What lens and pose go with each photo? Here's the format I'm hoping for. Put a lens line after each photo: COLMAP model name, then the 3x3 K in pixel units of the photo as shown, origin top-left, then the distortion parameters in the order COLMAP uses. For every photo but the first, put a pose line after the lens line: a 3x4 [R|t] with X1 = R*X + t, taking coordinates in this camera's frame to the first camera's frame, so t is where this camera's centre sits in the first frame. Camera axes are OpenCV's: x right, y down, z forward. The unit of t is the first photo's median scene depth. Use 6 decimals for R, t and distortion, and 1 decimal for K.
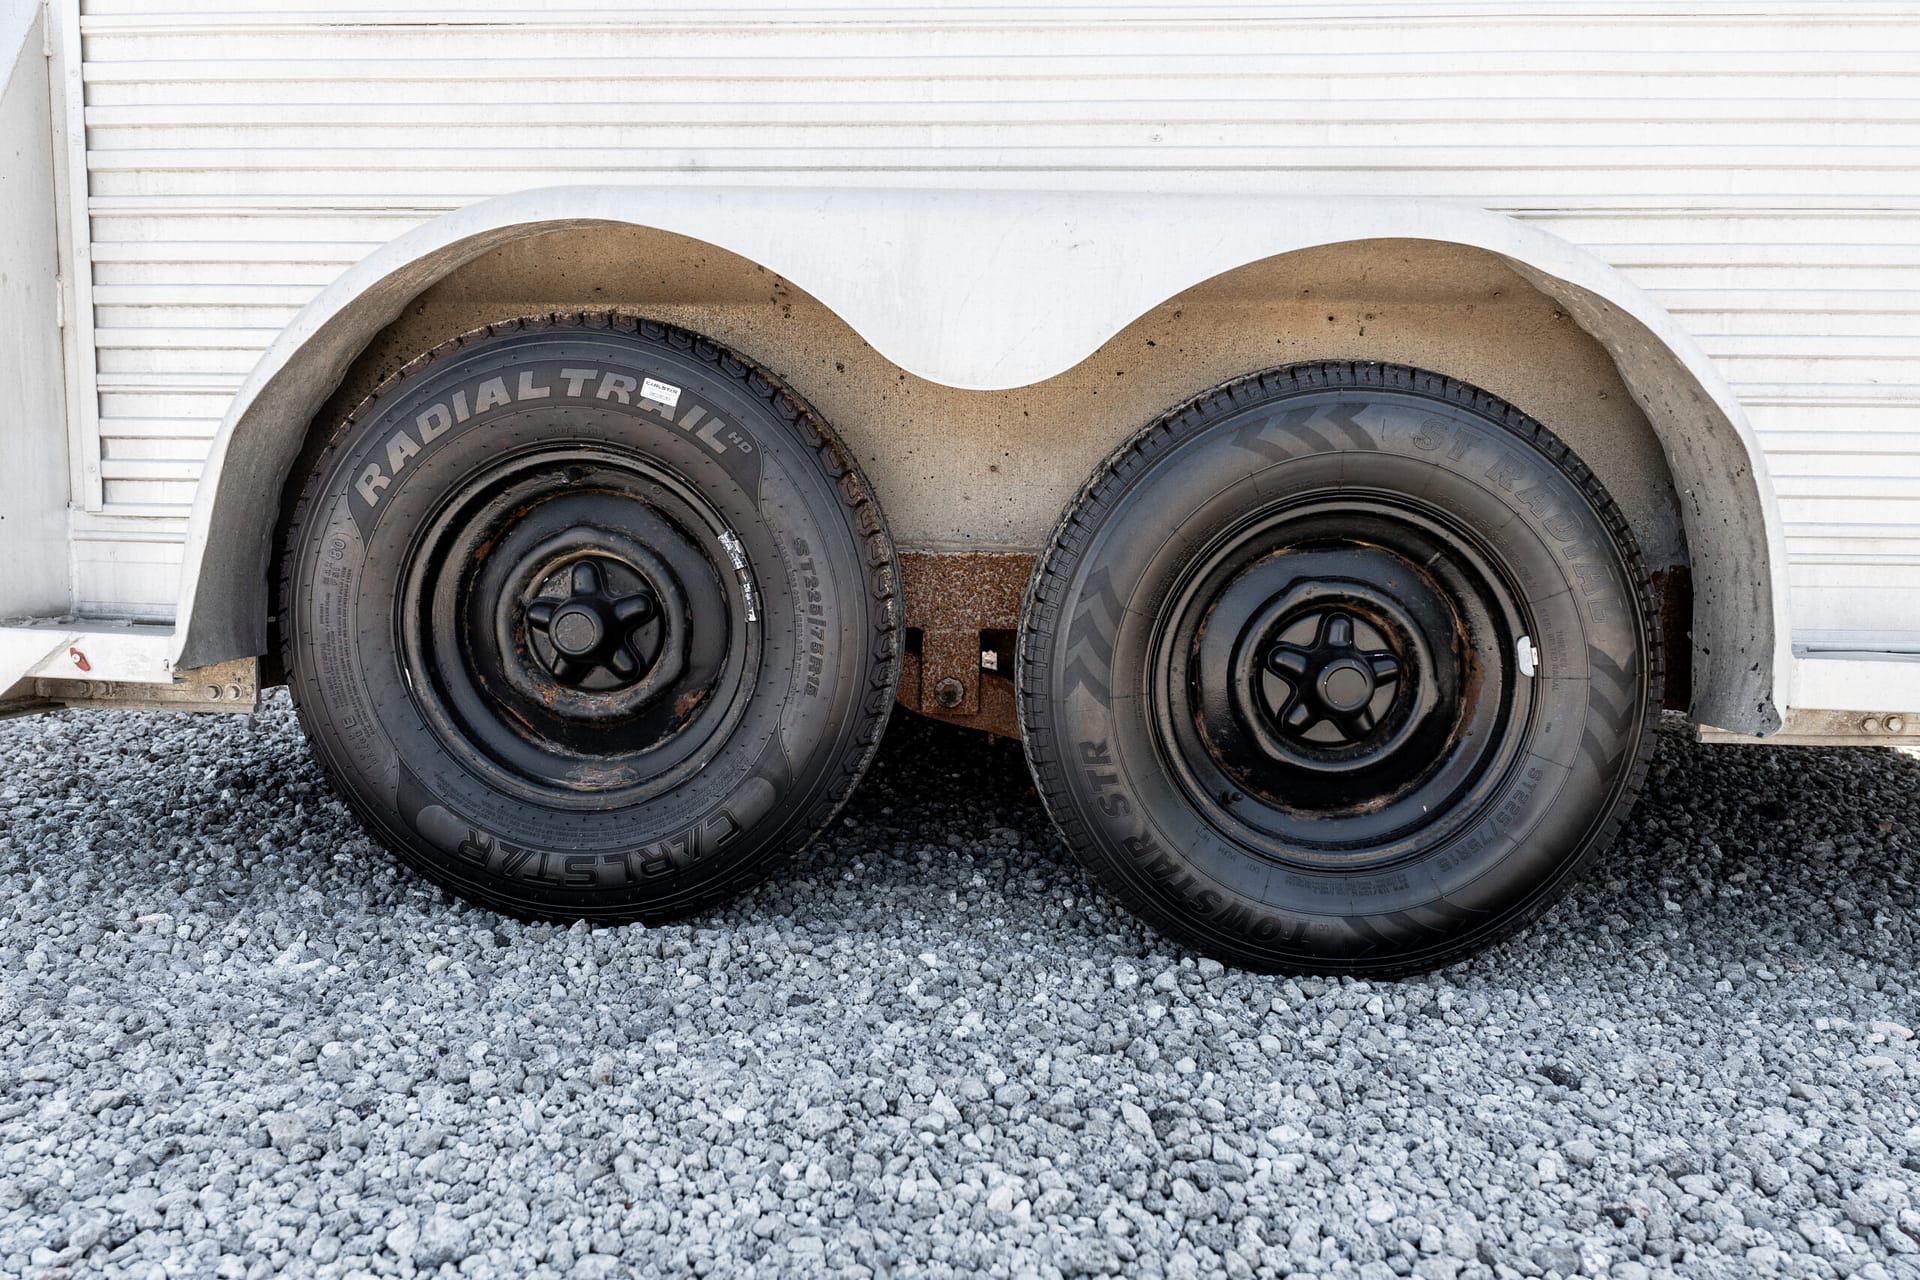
lens RADIAL K [[1204.6, 0, 962.3], [0, 1204.6, 627.5], [0, 0, 1]] dist [-0.003094, 0.005929]
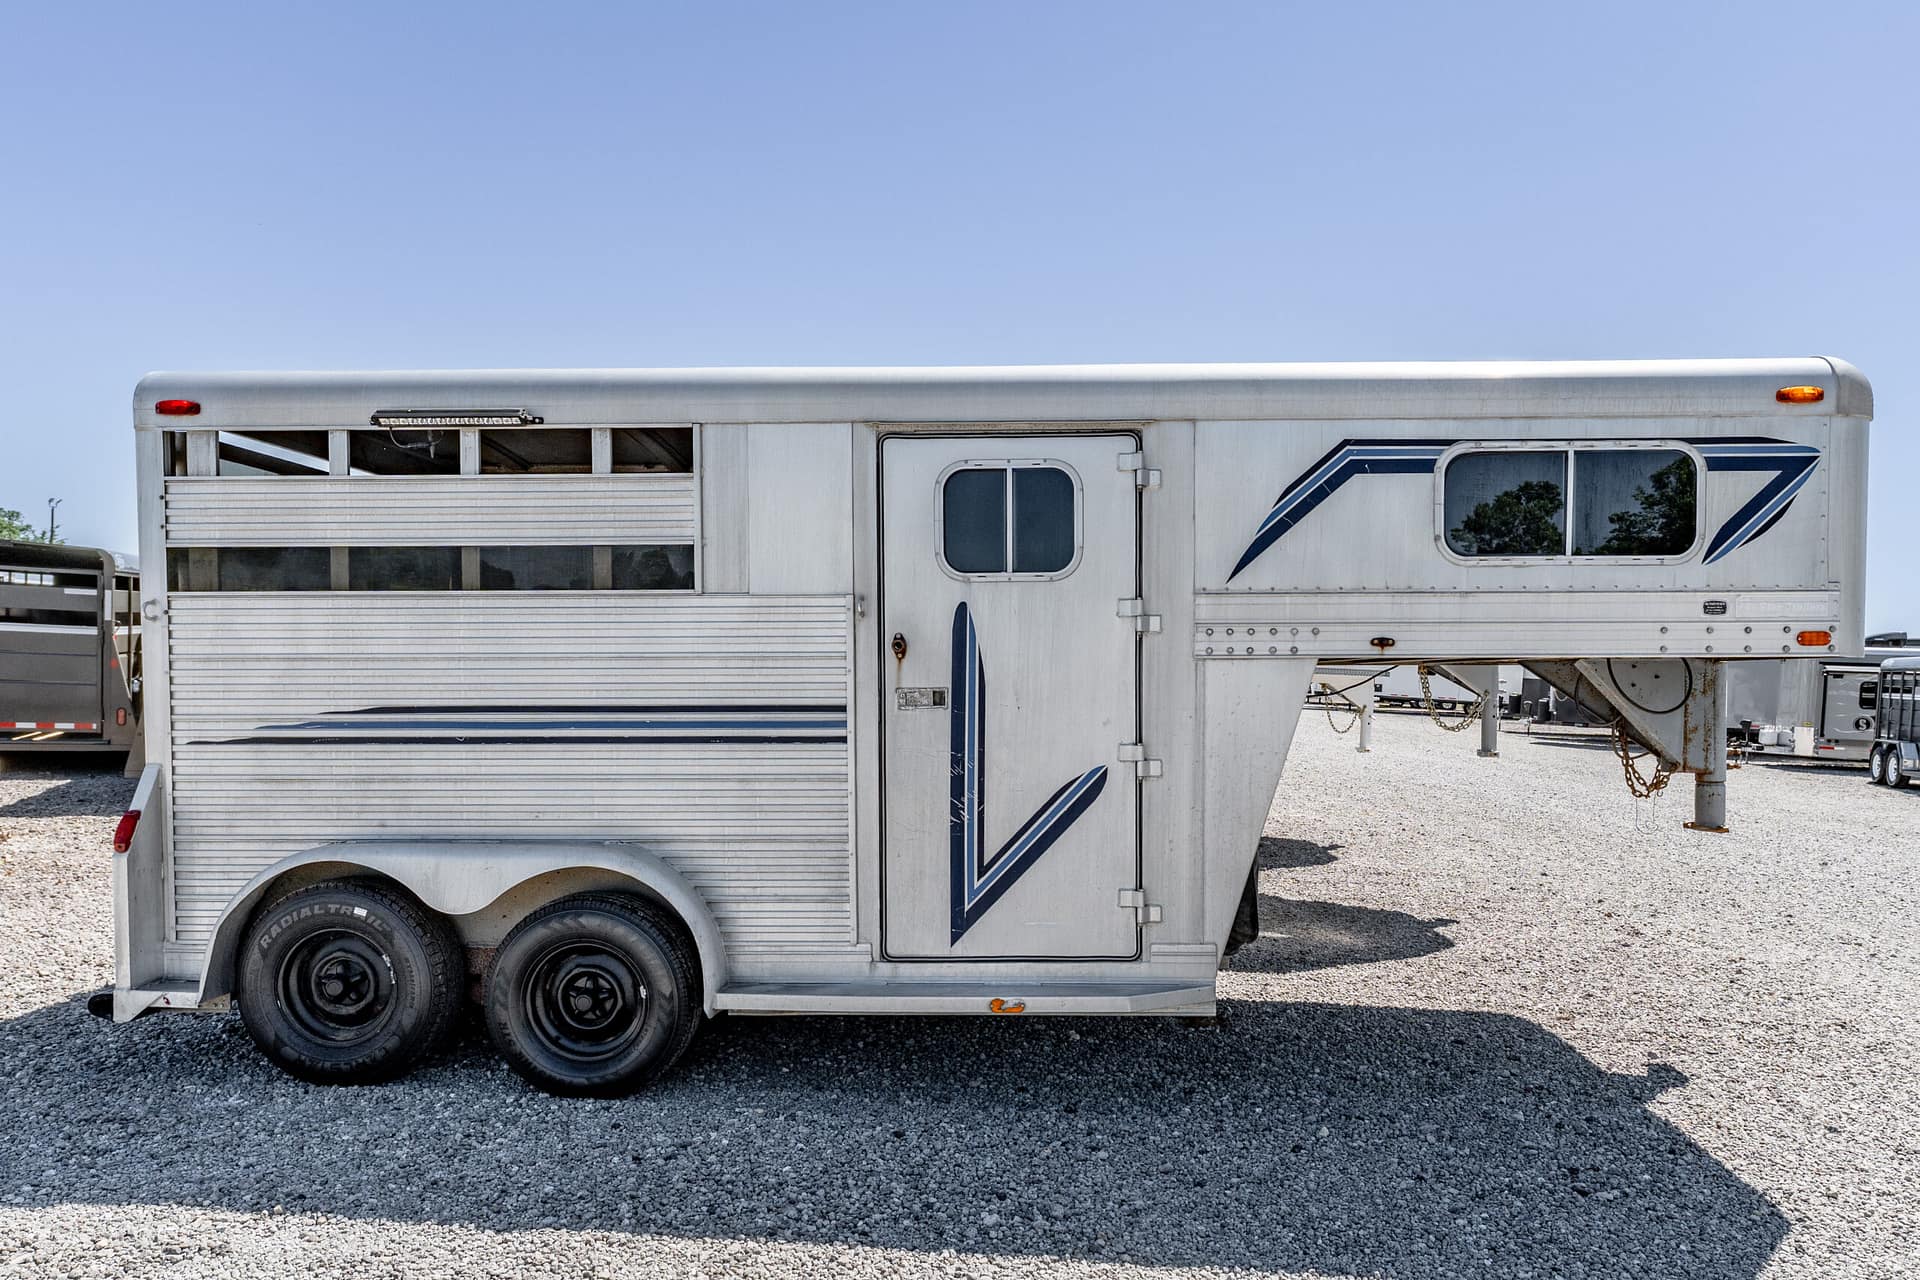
lens RADIAL K [[1156.0, 0, 1058.4], [0, 1156.0, 727.9], [0, 0, 1]] dist [-0.002817, 0.002825]
pose [[0.999489, -0.012878, 0.029246, 1.414855], [0.014410, 0.998502, -0.052784, -0.467476], [-0.028522, 0.053178, 0.998178, -1.975600]]
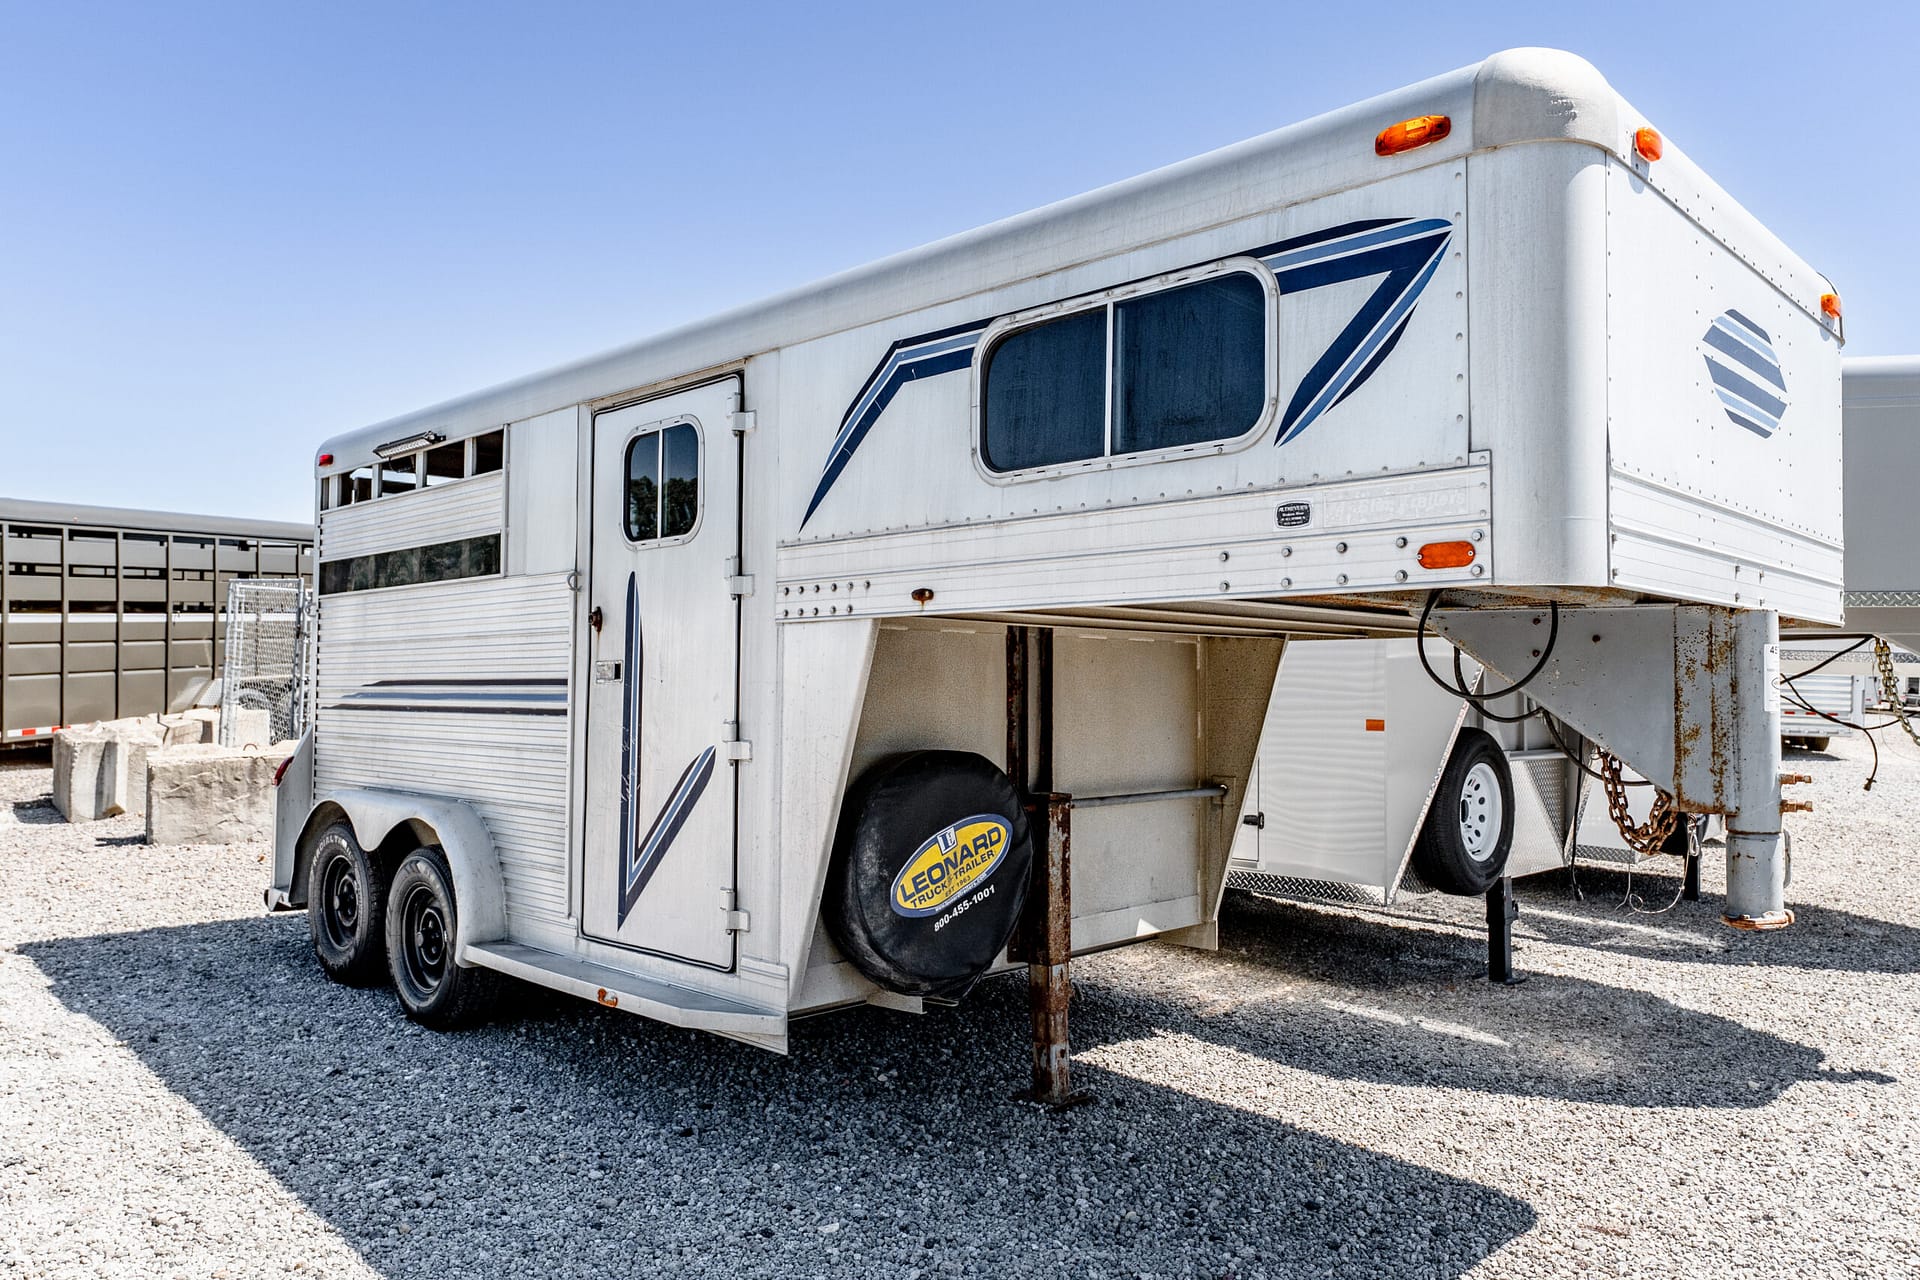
lens RADIAL K [[1362.6, 0, 1035.6], [0, 1362.6, 649.9], [0, 0, 1]] dist [0.009024, 0.003684]
pose [[0.766654, -0.026086, -0.641530, 4.155647], [-0.056862, 0.992490, -0.108310, -0.448186], [0.639537, 0.119515, 0.759413, -0.947549]]
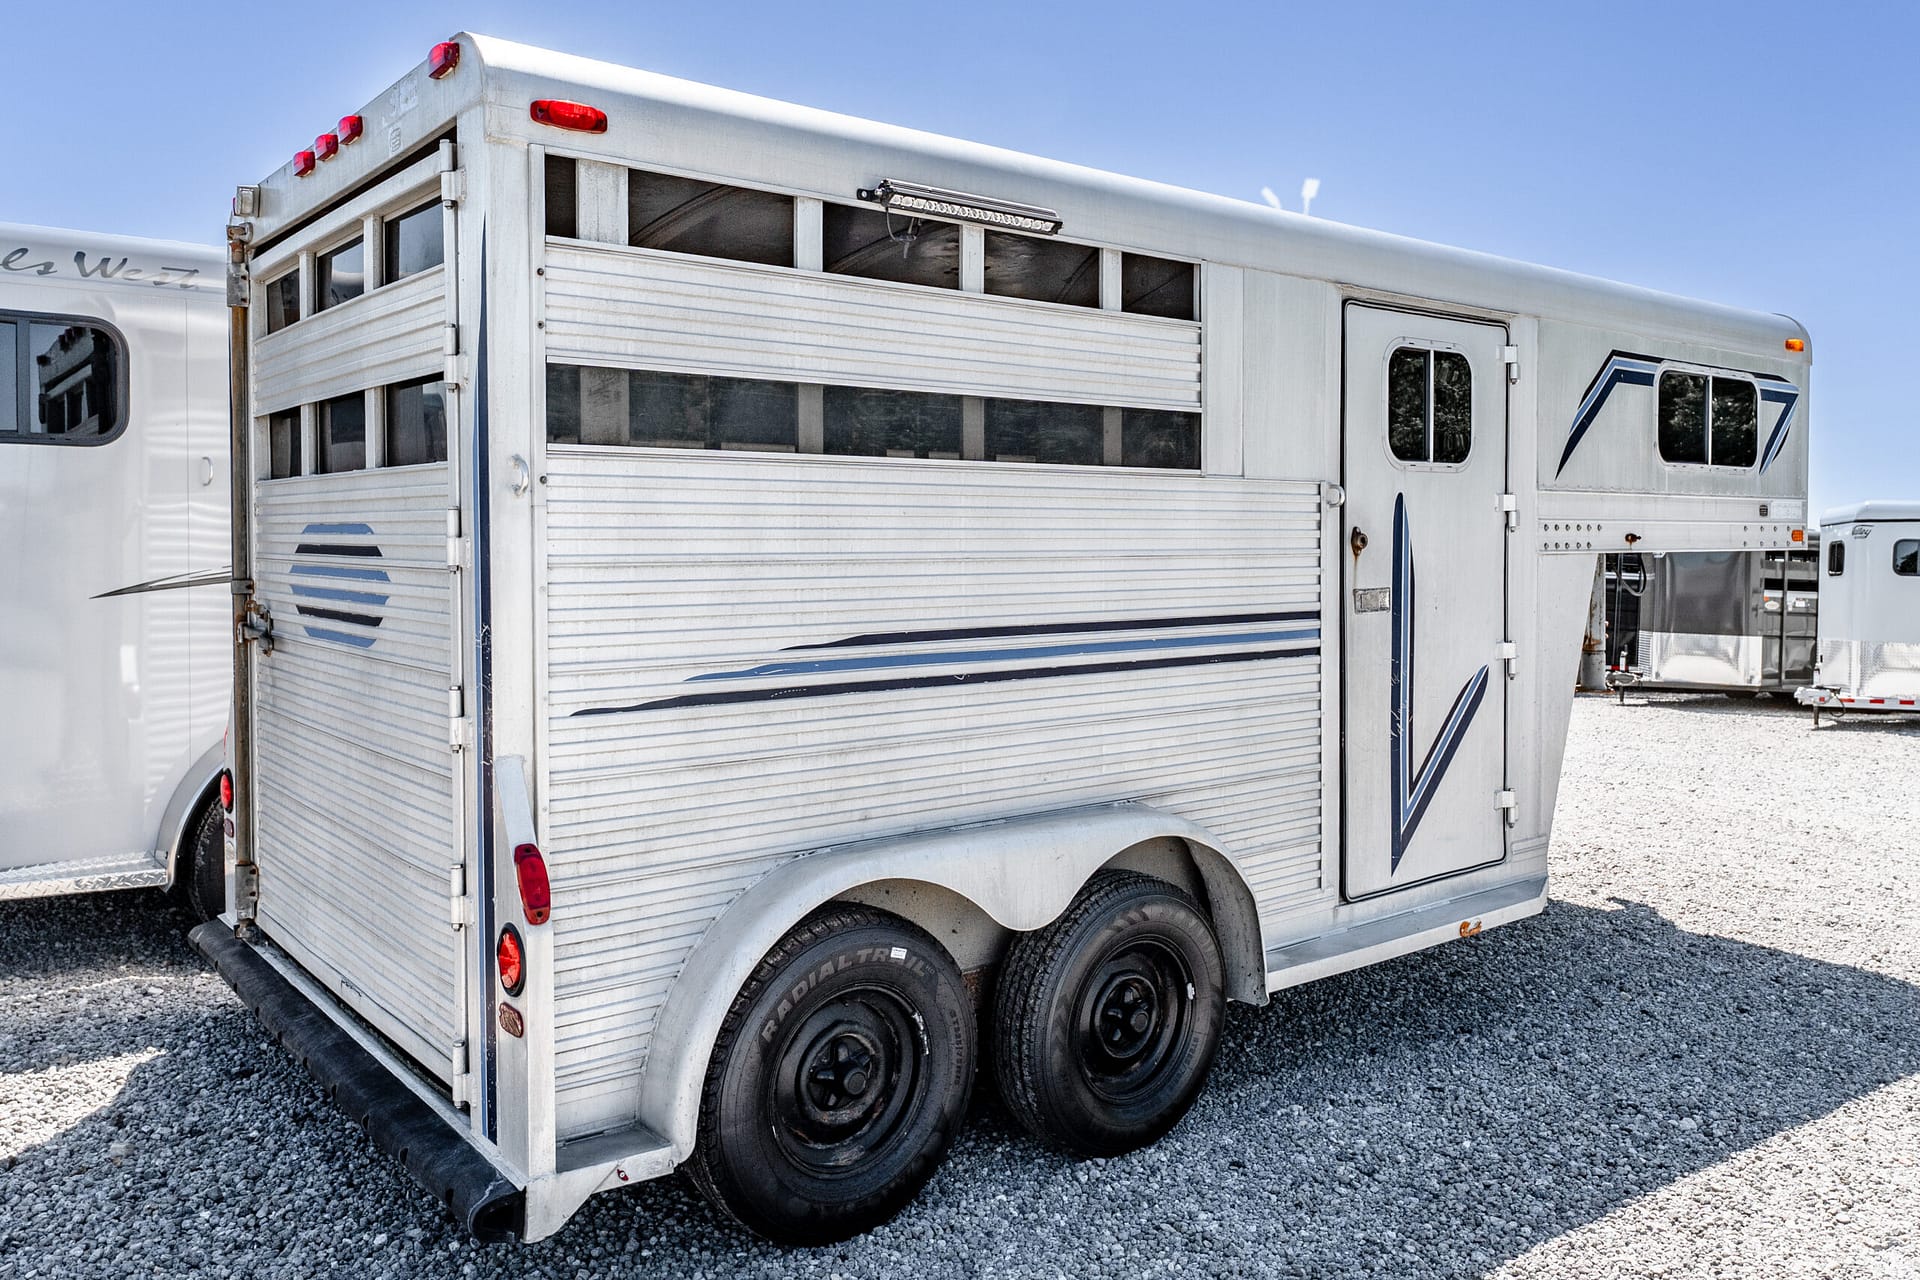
lens RADIAL K [[1447.3, 0, 972.3], [0, 1447.3, 591.8], [0, 0, 1]] dist [-0.000944, 0.001019]
pose [[0.752481, -0.034515, 0.657709, -1.663360], [0.073127, 0.996830, -0.031353, -0.685235], [-0.654542, 0.071688, 0.752619, -0.904057]]
